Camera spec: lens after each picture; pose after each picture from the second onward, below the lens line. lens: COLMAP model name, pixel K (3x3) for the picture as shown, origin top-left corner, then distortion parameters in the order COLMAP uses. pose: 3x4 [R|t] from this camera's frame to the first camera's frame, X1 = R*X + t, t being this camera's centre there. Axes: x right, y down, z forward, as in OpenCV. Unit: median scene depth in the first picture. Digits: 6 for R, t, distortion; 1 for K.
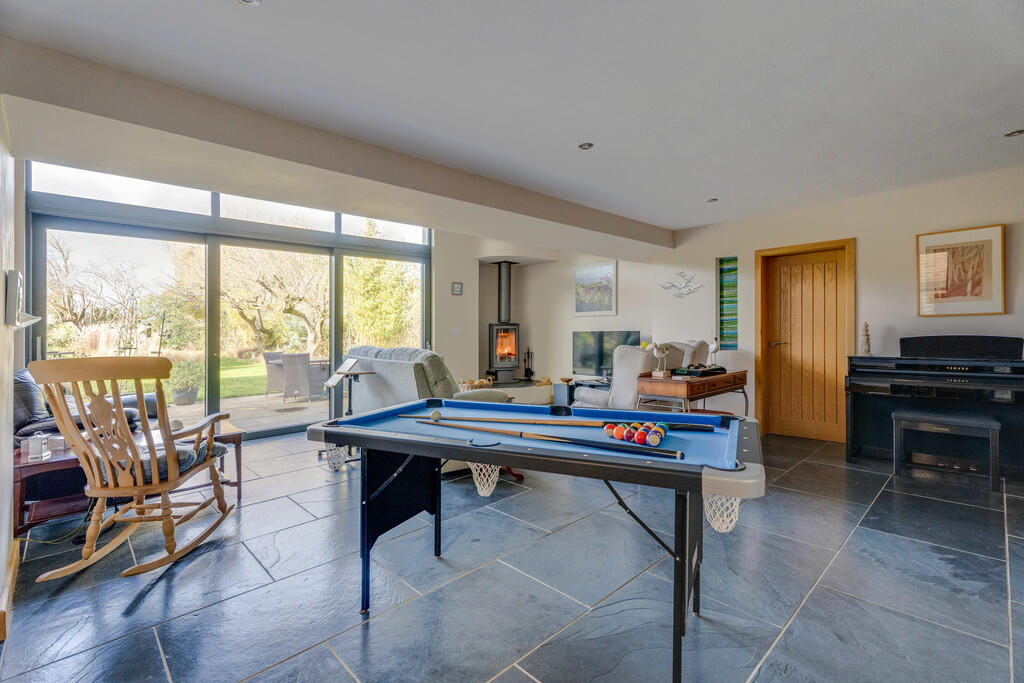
lens RADIAL K [[458.3, 0, 487.8], [0, 458.3, 383.3], [0, 0, 1]] dist [-0.000338, 0.000501]
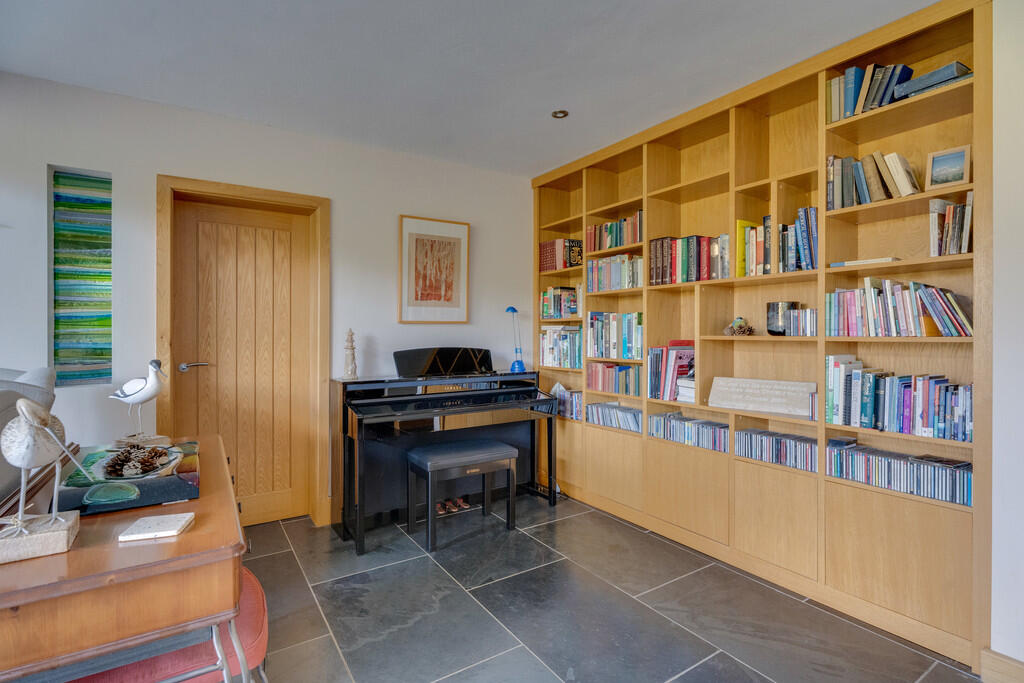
lens RADIAL K [[496.3, 0, 512.3], [0, 496.3, 333.4], [0, 0, 1]] dist [-0.005224, -0.000836]
pose [[0.143515, 0.015875, 0.989521, 0.135278], [0.108696, 0.993569, -0.031705, -0.070973], [-0.983661, 0.112107, 0.140867, 0.604184]]
